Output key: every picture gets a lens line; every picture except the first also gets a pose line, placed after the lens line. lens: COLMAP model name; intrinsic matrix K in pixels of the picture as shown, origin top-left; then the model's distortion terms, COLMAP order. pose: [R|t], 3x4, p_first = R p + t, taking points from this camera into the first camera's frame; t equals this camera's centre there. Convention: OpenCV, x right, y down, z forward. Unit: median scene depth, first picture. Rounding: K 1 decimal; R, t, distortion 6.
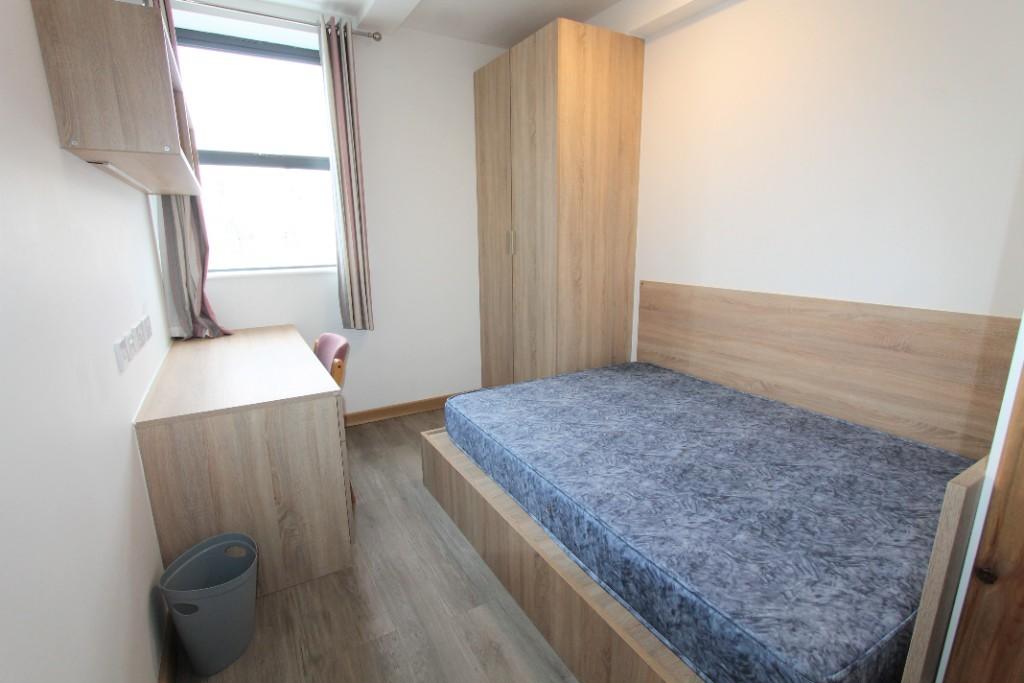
lens RADIAL K [[472.5, 0, 509.8], [0, 472.5, 342.9], [0, 0, 1]] dist [-0.011898, -0.000560]
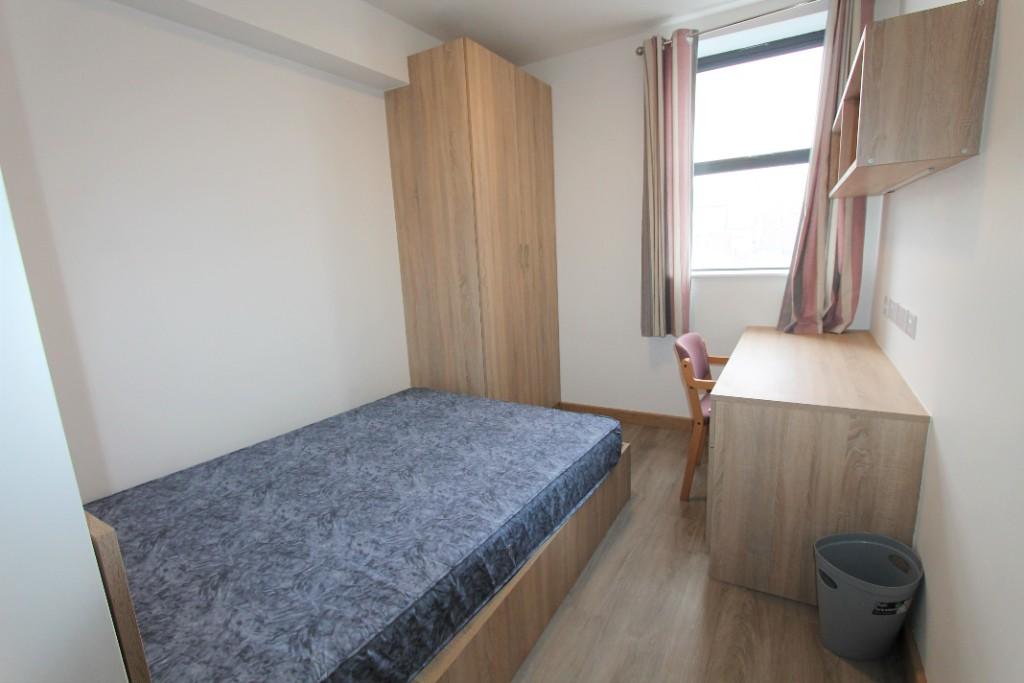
lens RADIAL K [[472.5, 0, 506.5], [0, 472.5, 335.8], [0, 0, 1]] dist [-0.011898, -0.000560]
pose [[0.461302, 0.146125, -0.875127, 0.745924], [-0.154928, 0.984457, 0.082713, -0.103207], [0.873612, 0.097426, 0.476771, 0.418895]]
